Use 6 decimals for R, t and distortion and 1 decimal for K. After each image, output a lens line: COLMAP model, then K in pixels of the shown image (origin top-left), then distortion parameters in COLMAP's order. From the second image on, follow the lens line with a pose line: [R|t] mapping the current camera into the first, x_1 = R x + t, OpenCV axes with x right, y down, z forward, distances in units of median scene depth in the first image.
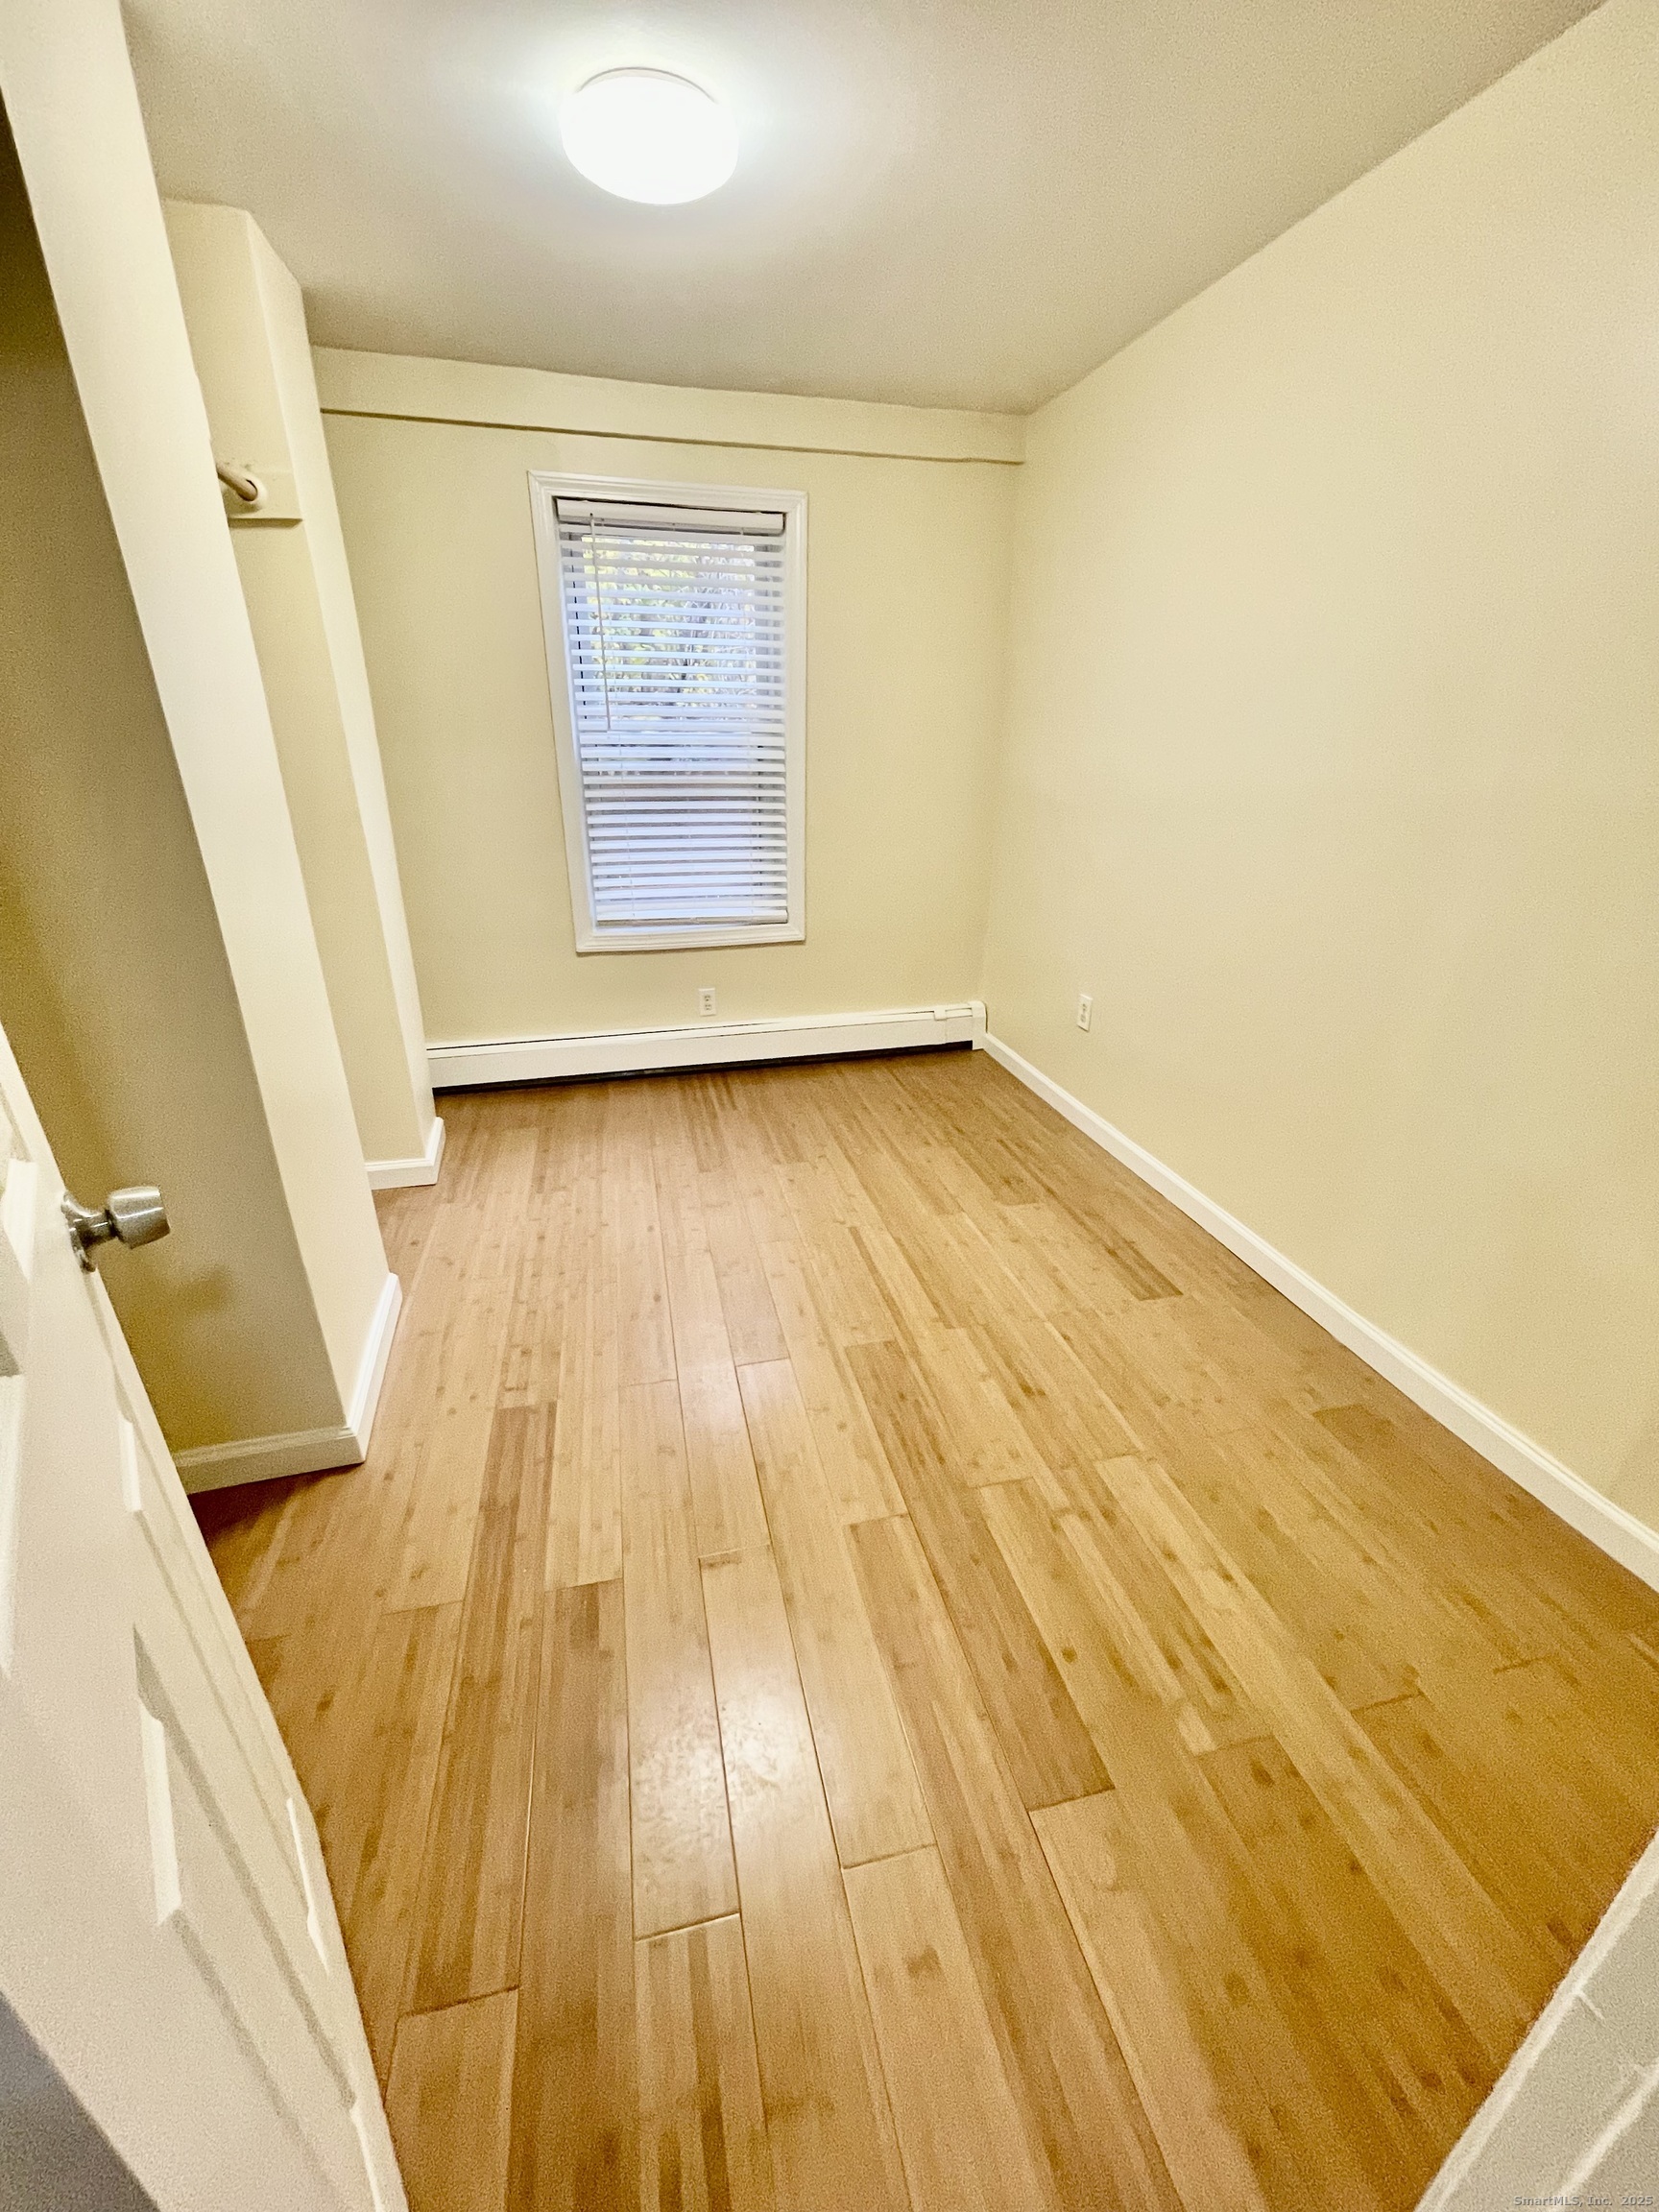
lens RADIAL K [[890.8, 0, 821.3], [0, 890.8, 1101.3], [0, 0, 1]] dist [-0.000262, 0.000328]
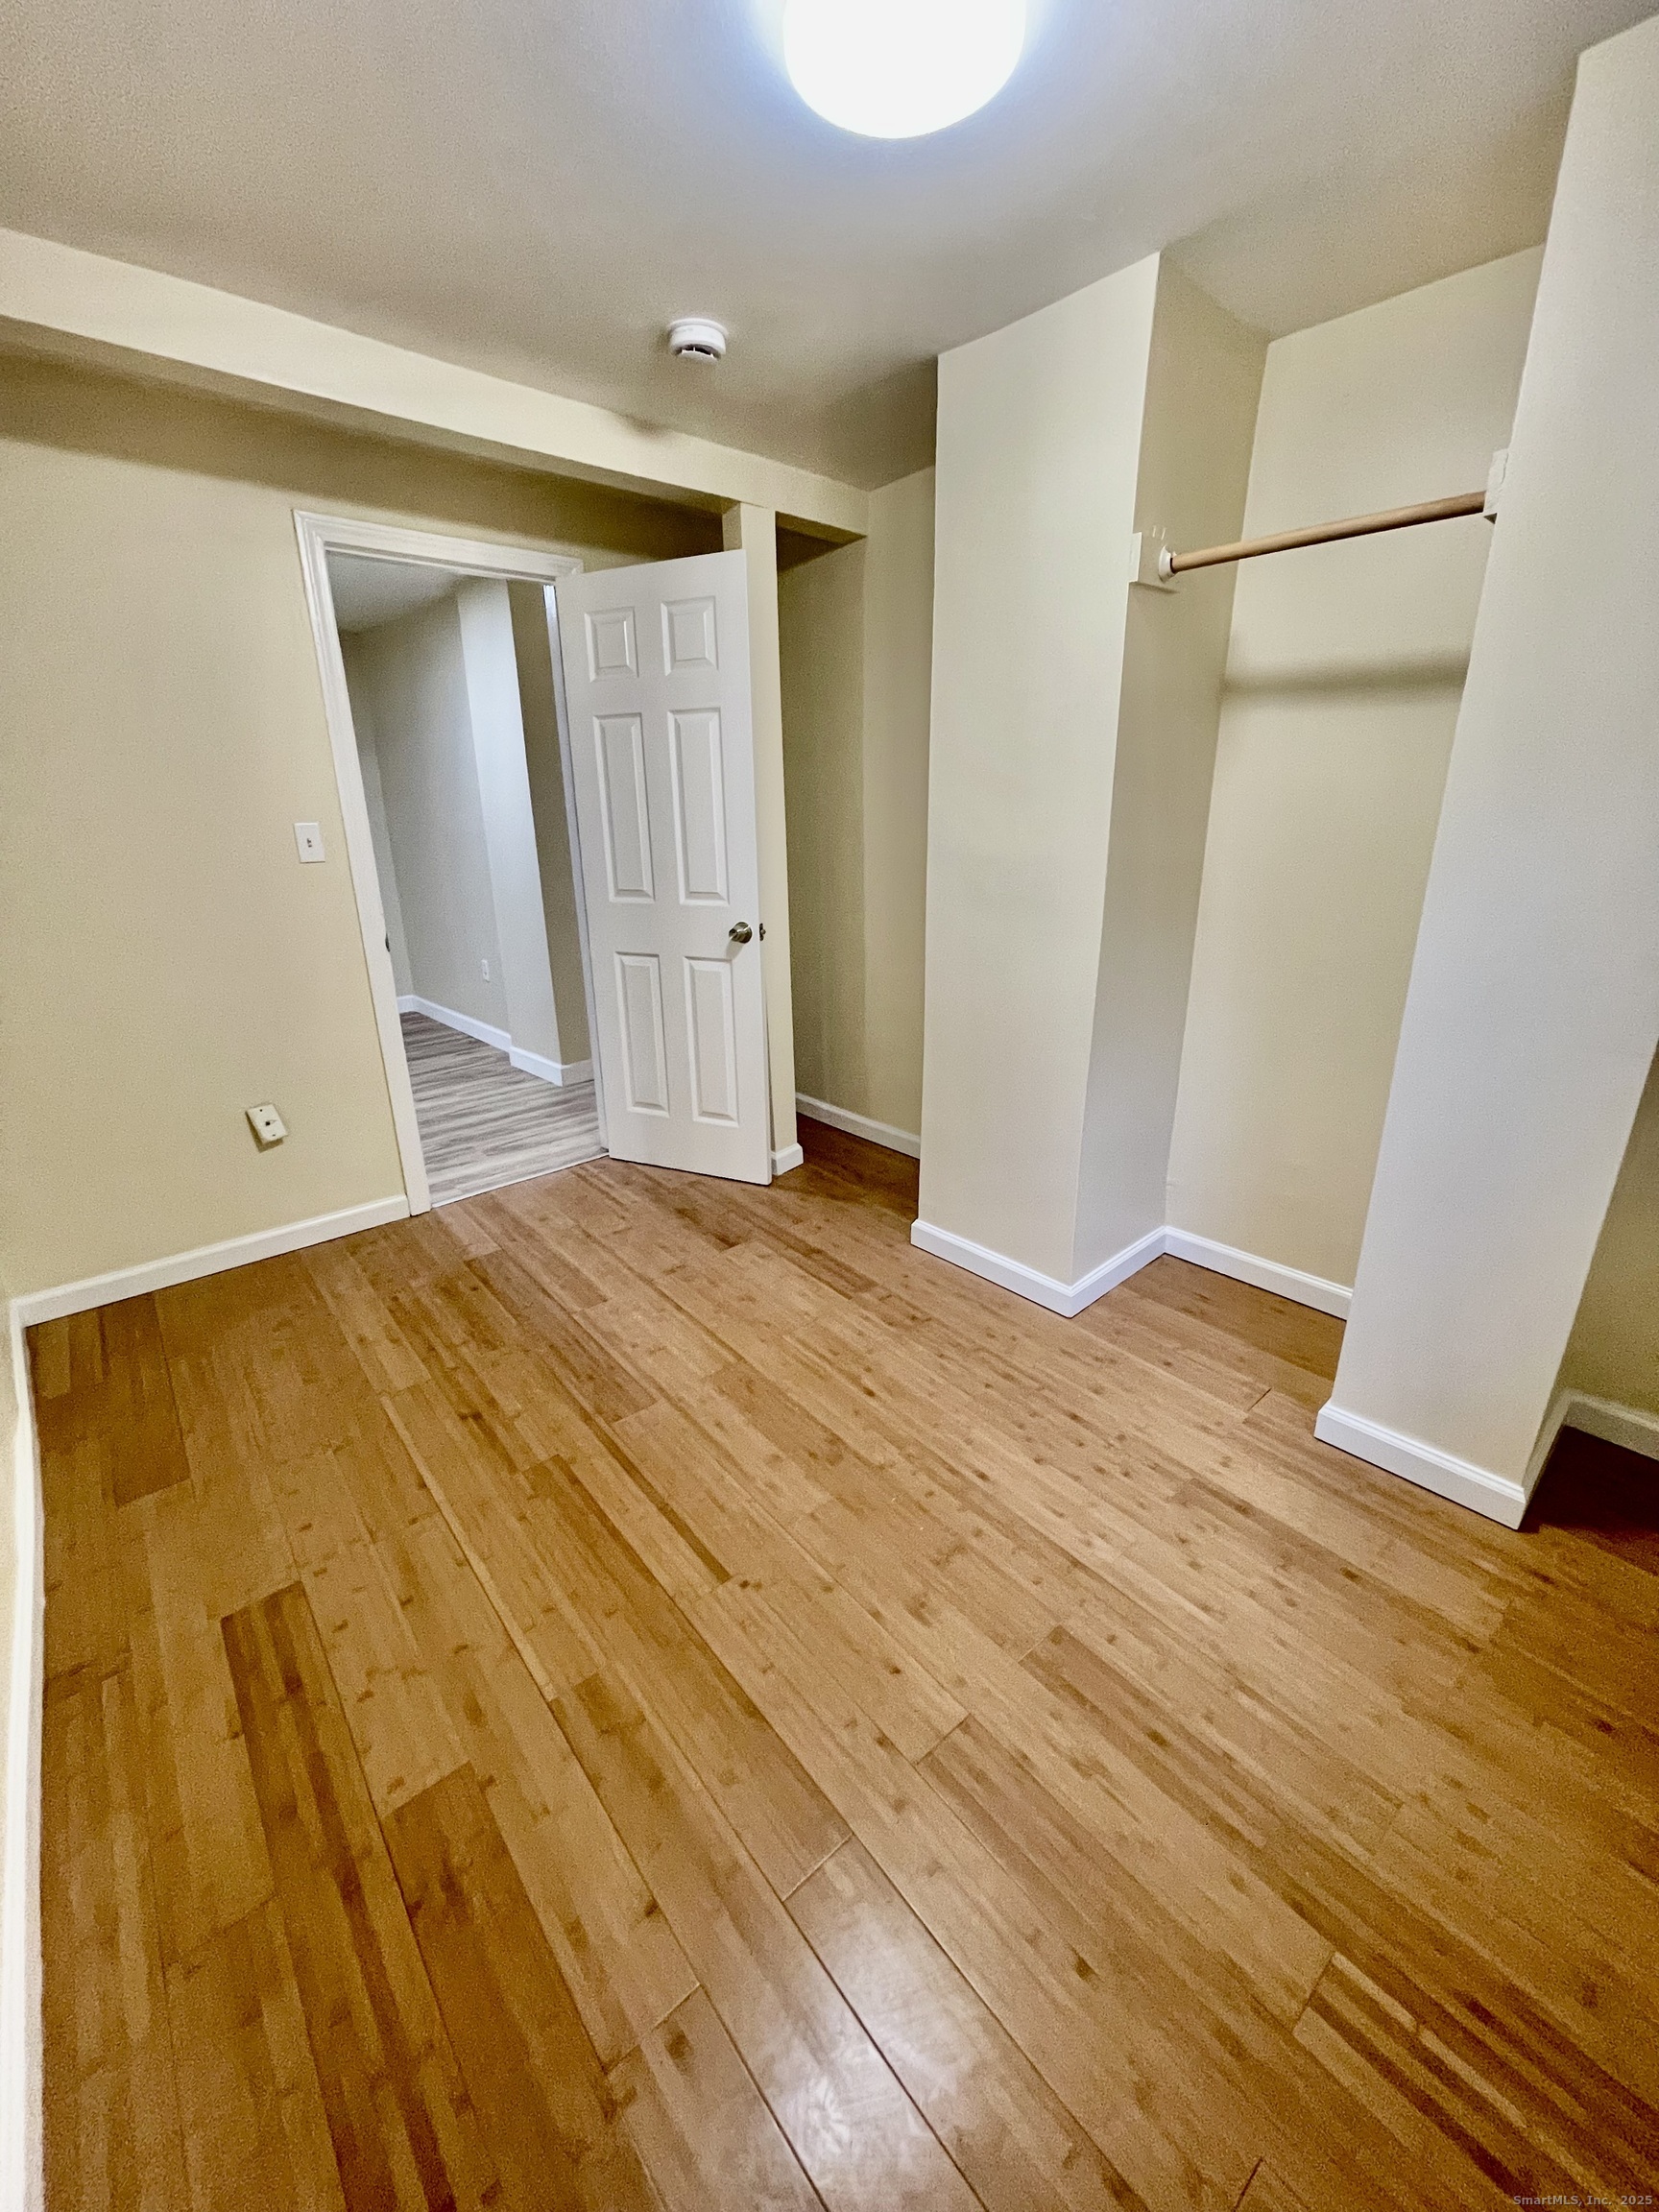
lens RADIAL K [[890.8, 0, 821.3], [0, 890.8, 1101.3], [0, 0, 1]] dist [-0.000262, 0.000328]
pose [[-0.893410, 0.161780, -0.419100, 0.217522], [-0.158123, 0.759965, 0.630436, -0.625196], [0.420494, 0.629508, -0.653380, 1.435592]]
